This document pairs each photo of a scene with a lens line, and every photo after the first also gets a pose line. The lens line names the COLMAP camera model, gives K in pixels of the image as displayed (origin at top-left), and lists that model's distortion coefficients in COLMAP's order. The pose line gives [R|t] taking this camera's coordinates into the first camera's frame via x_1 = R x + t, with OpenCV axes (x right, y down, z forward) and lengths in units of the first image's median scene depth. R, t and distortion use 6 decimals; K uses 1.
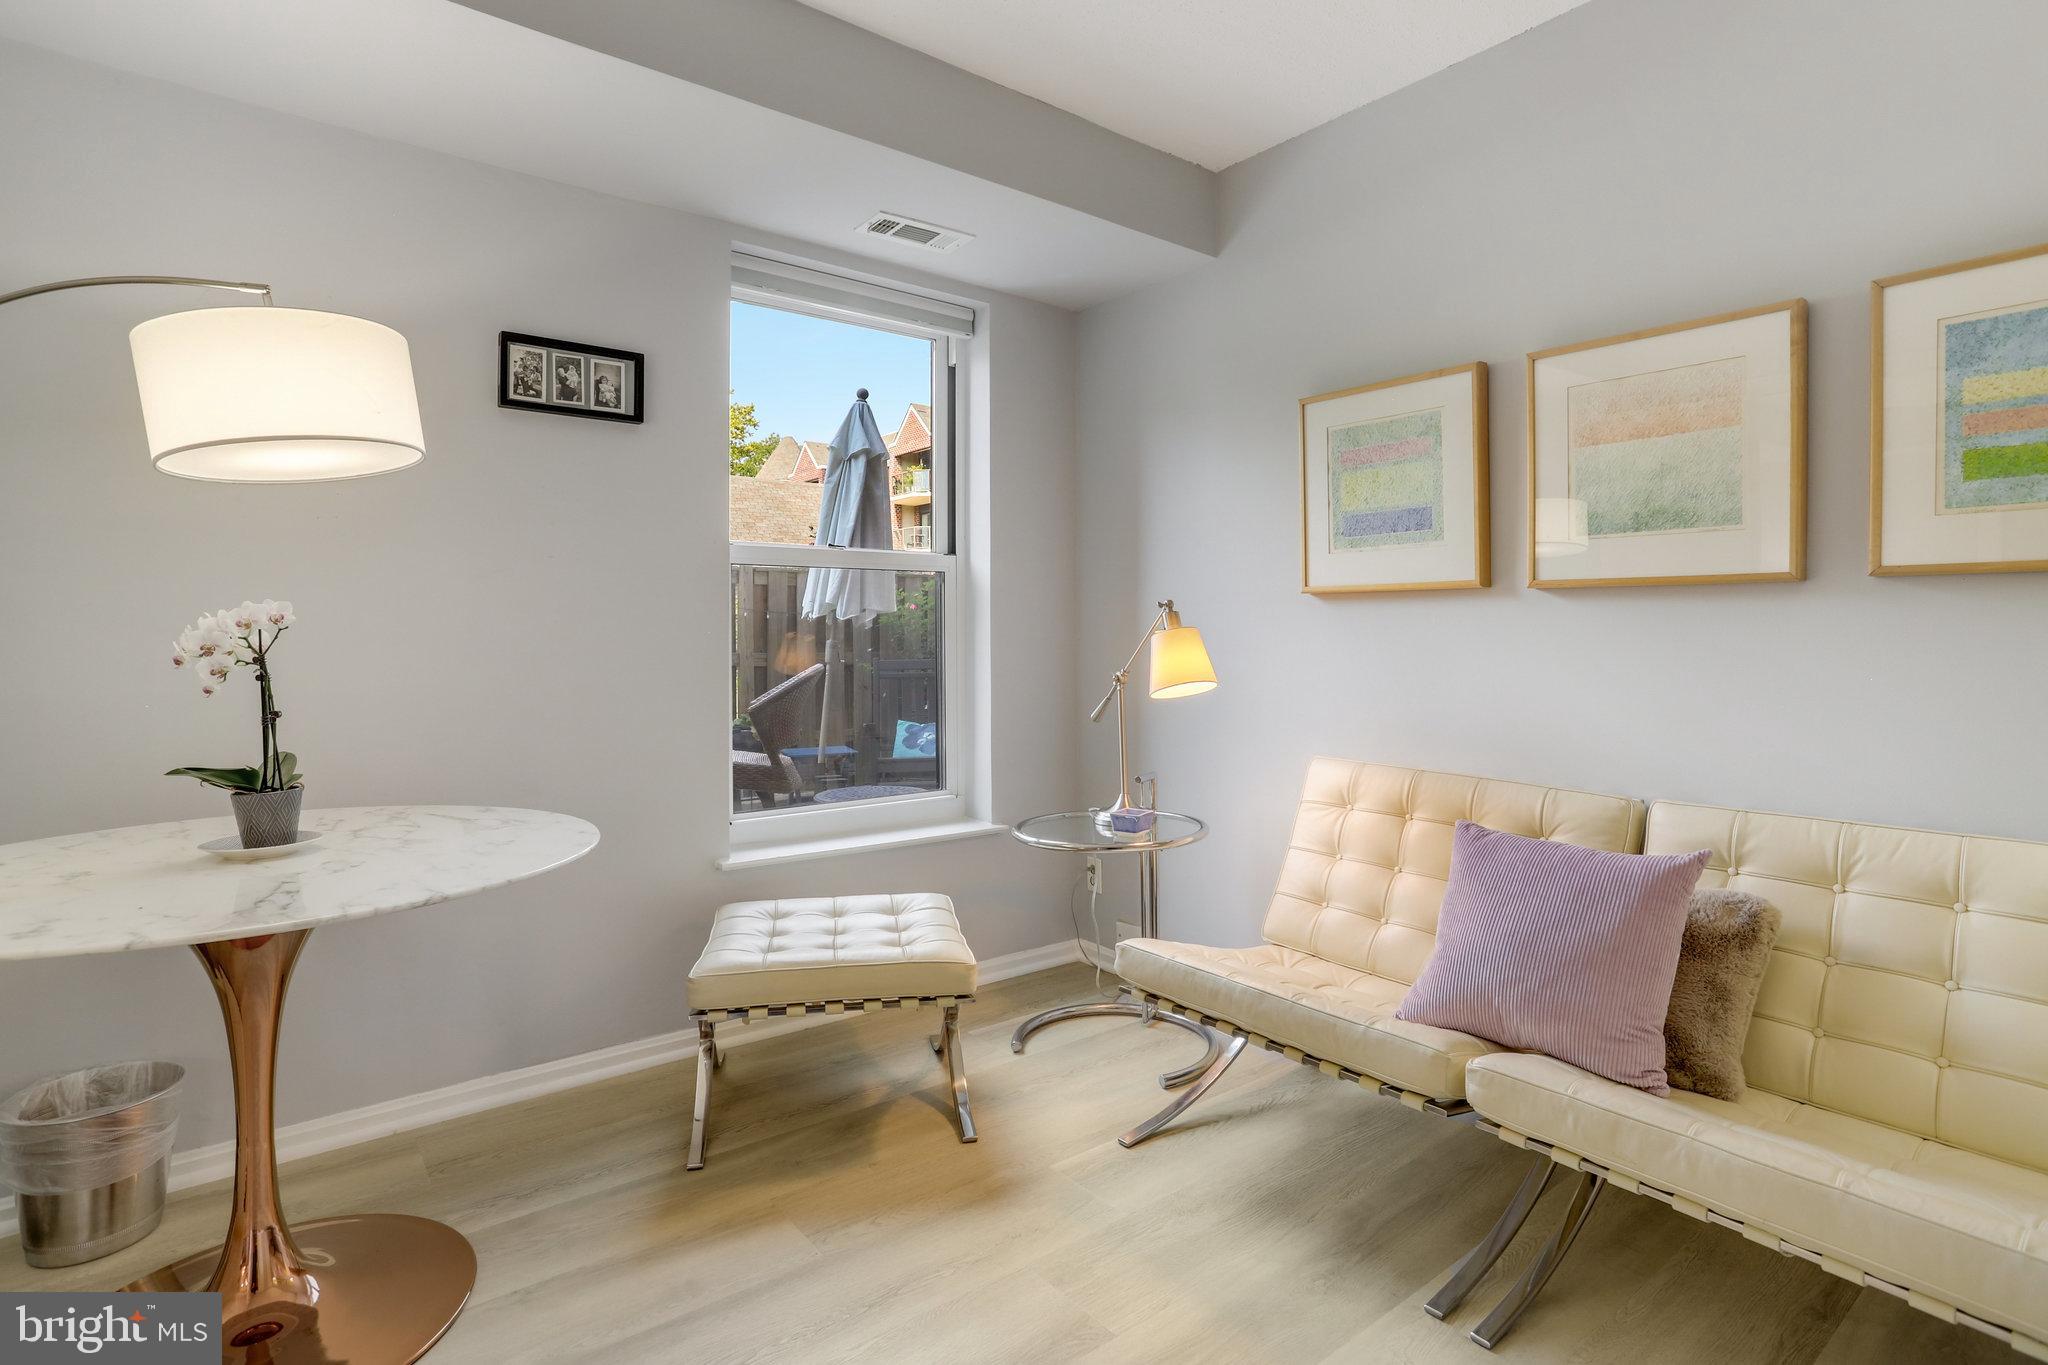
lens RADIAL K [[999.5, 0, 1037.2], [0, 999.5, 660.1], [0, 0, 1]] dist [-0.053905, 0.027712]
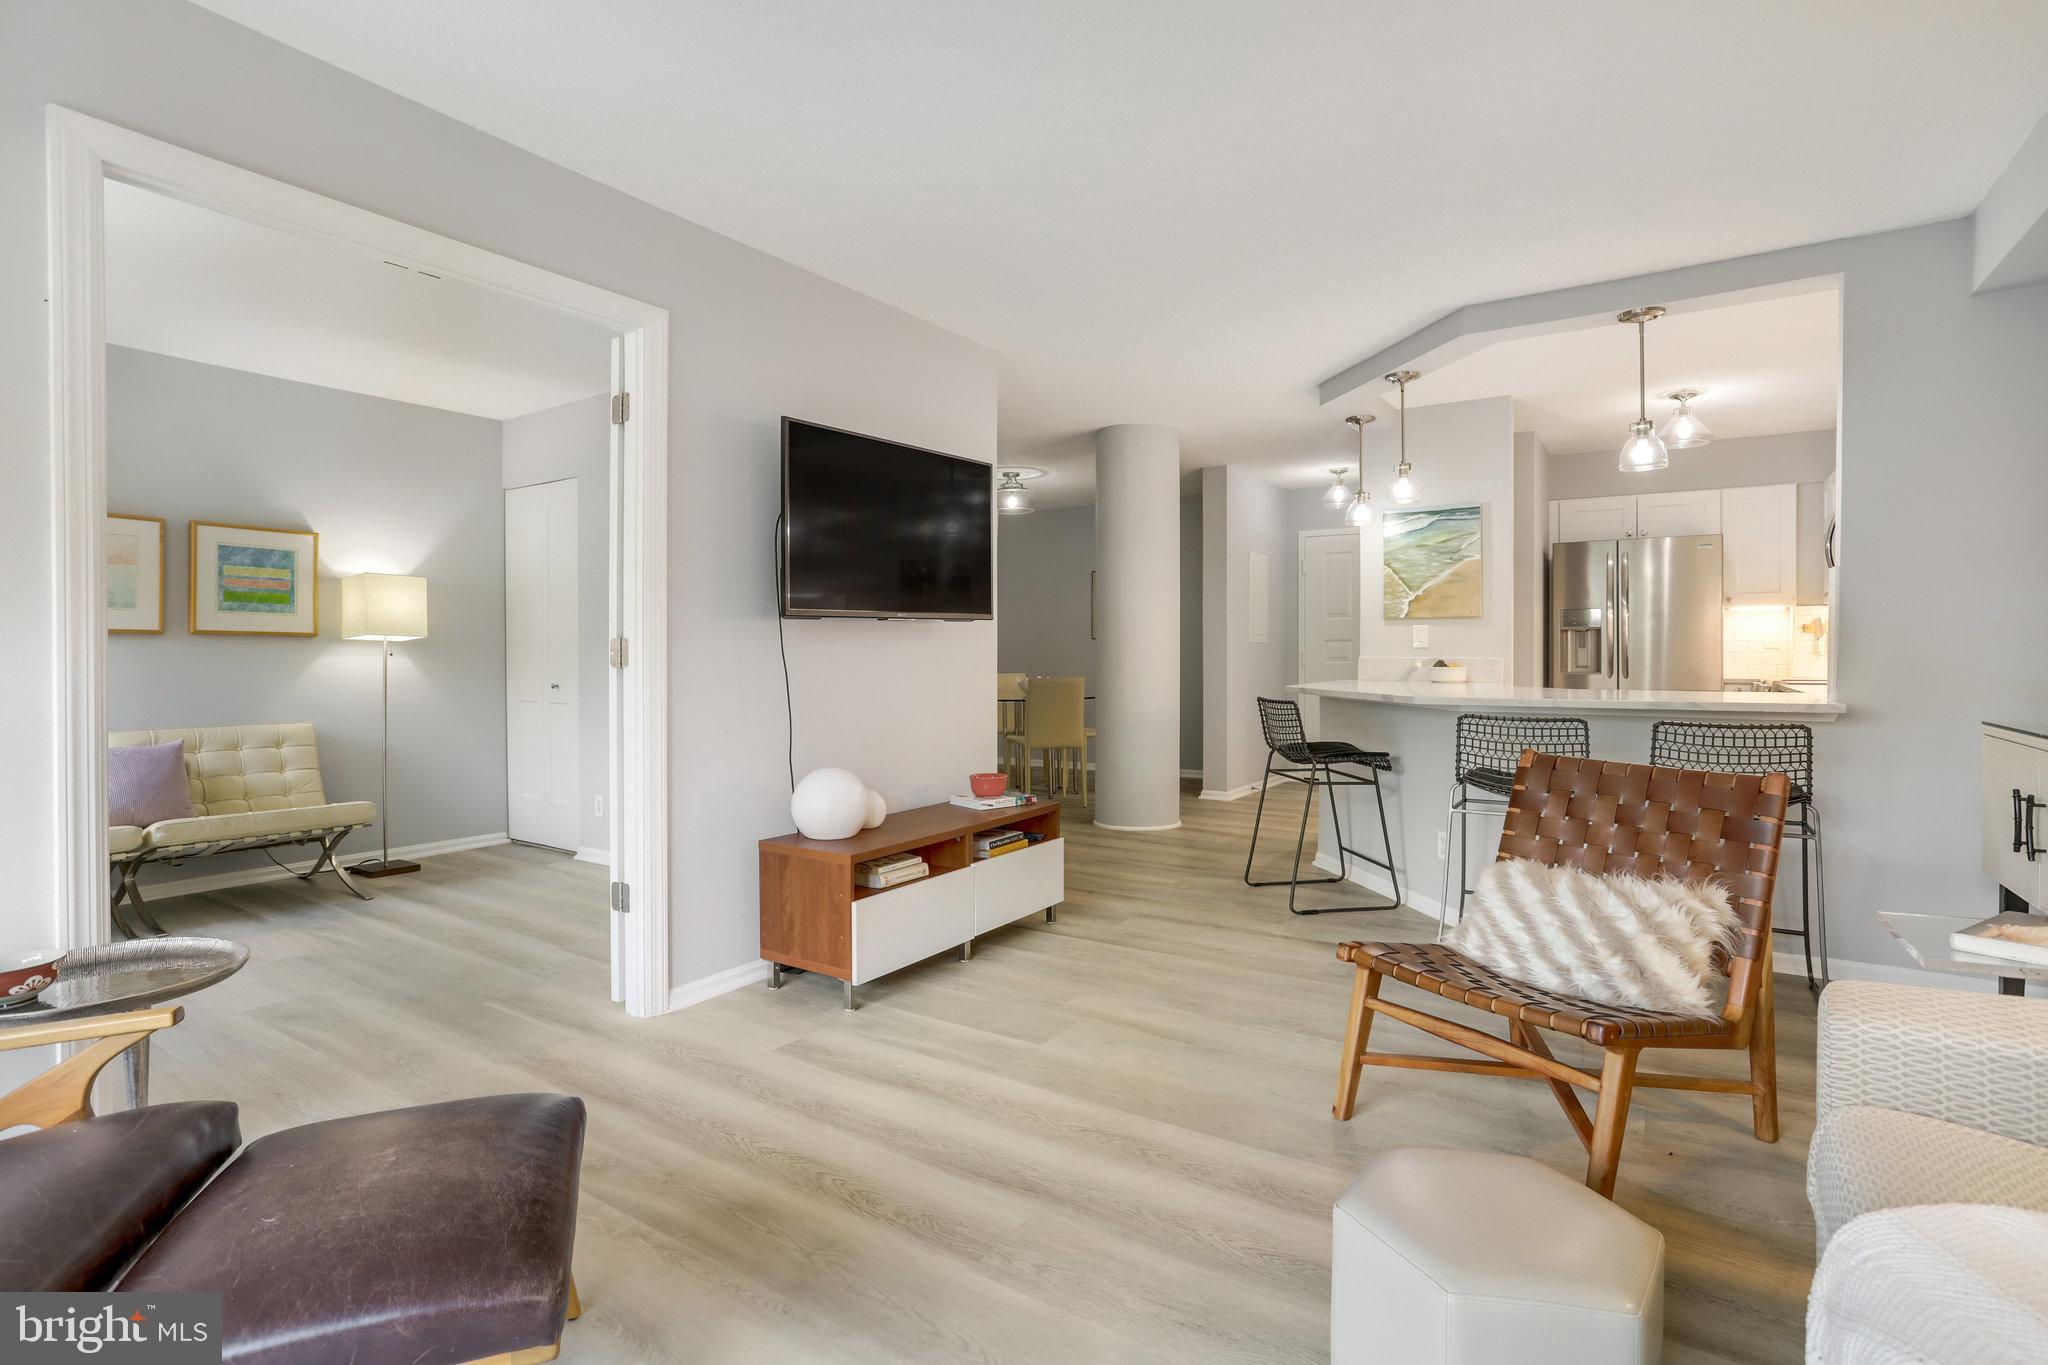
lens RADIAL K [[999.5, 0, 1038.0], [0, 999.5, 659.4], [0, 0, 1]] dist [-0.053905, 0.027712]
pose [[-0.319904, -0.000364, 0.947450, -1.779376], [0.018623, 0.999804, 0.006672, 0.006370], [-0.947267, 0.019779, -0.319834, -0.231469]]
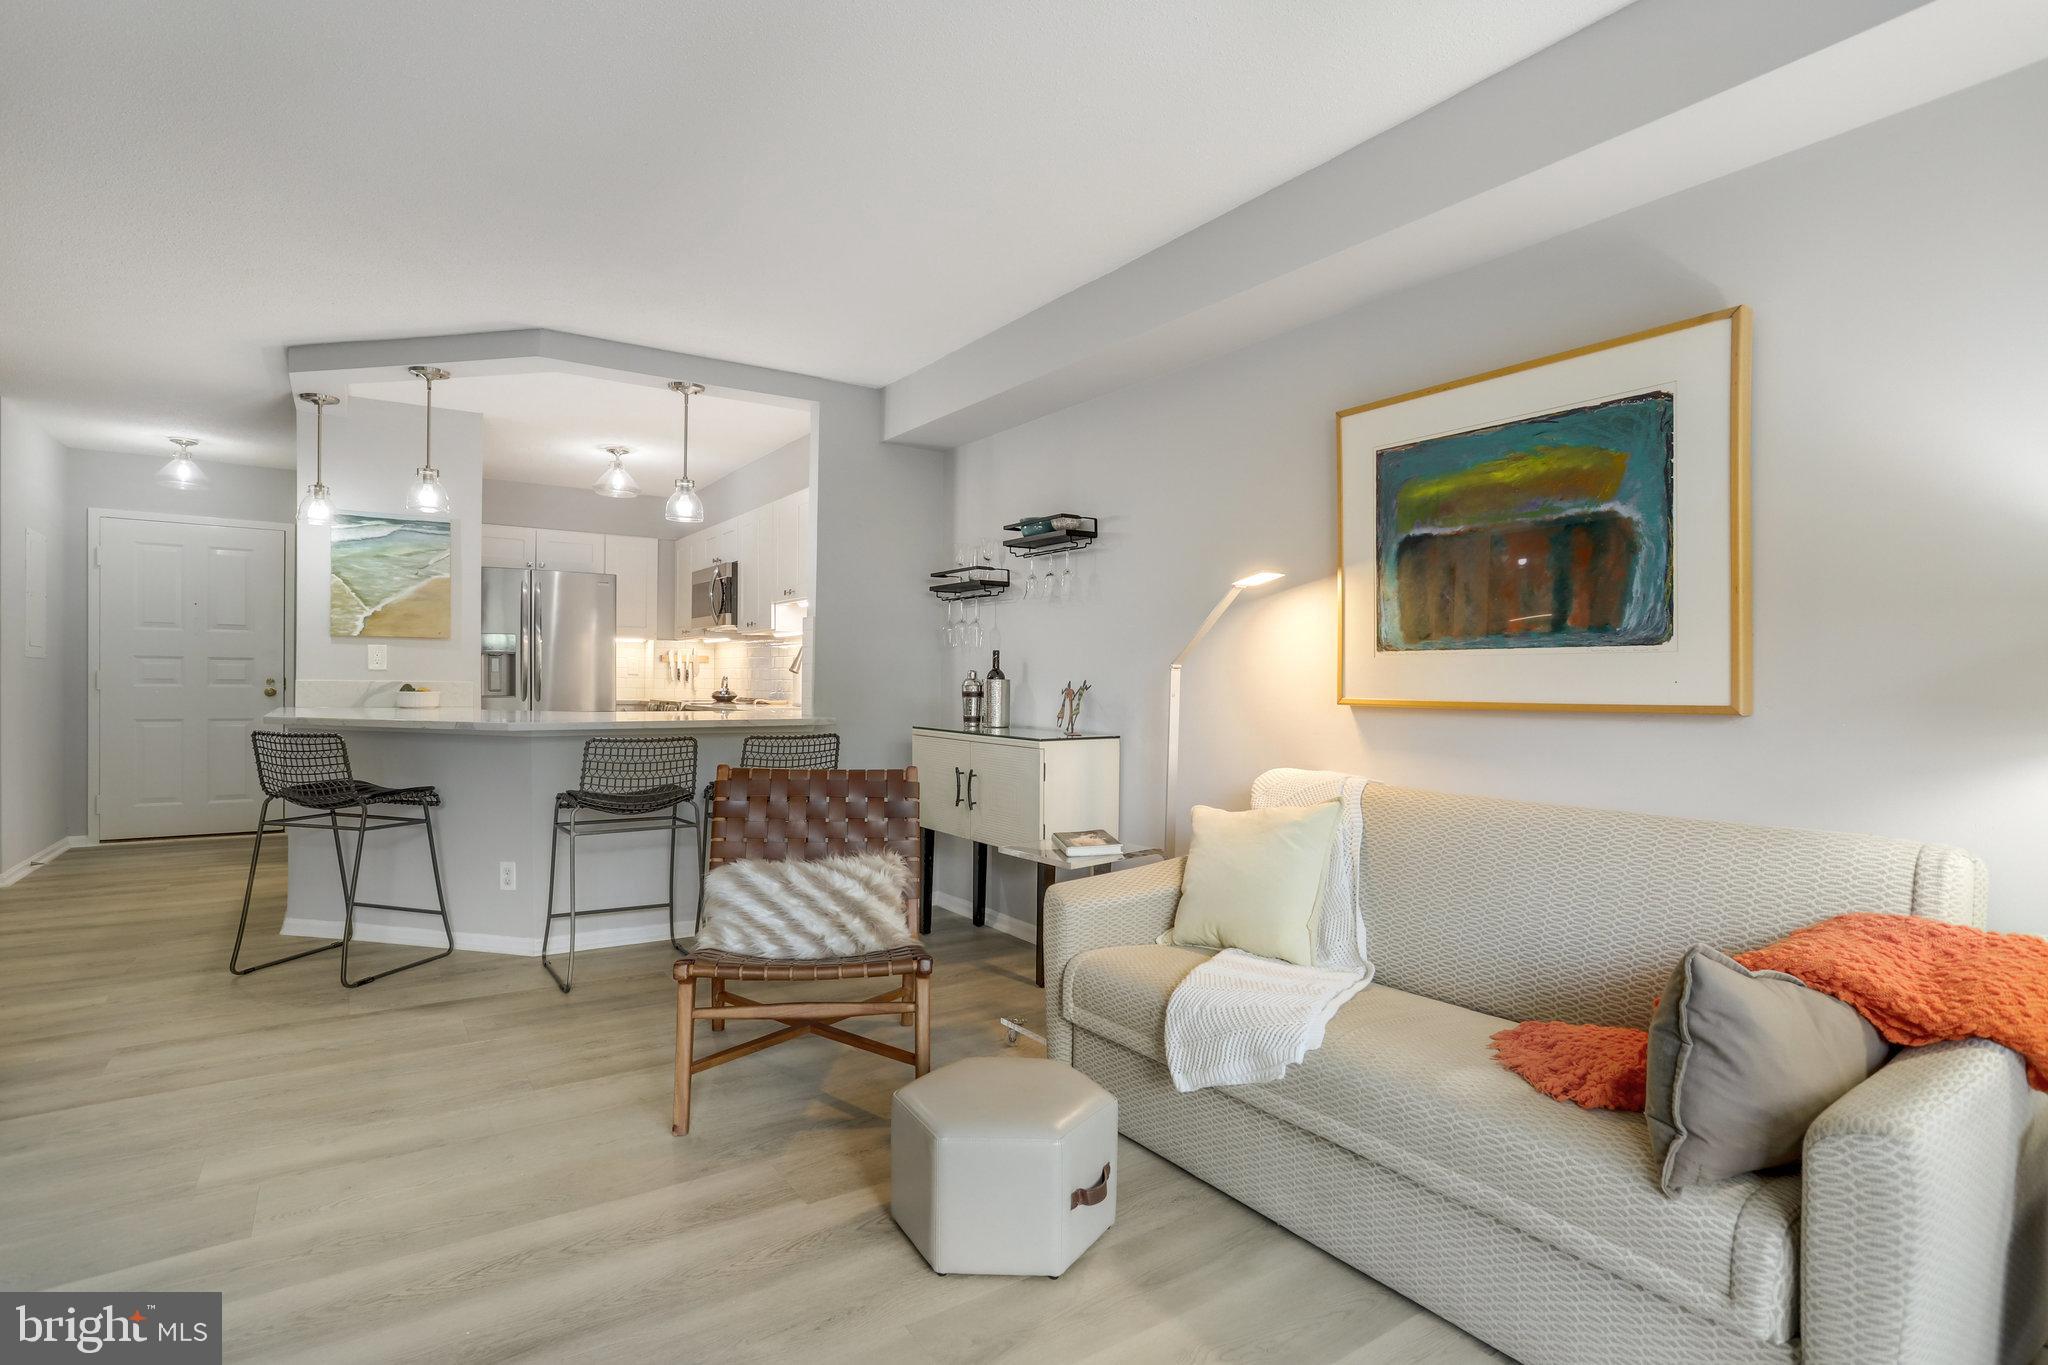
lens RADIAL K [[999.5, 0, 1026.0], [0, 999.5, 693.8], [0, 0, 1]] dist [-0.053905, 0.027712]
pose [[-0.997737, -0.007099, 0.066860, -1.328071], [-0.005132, 0.999550, 0.029546, -0.007060], [-0.067040, 0.029136, -0.997325, 0.178006]]
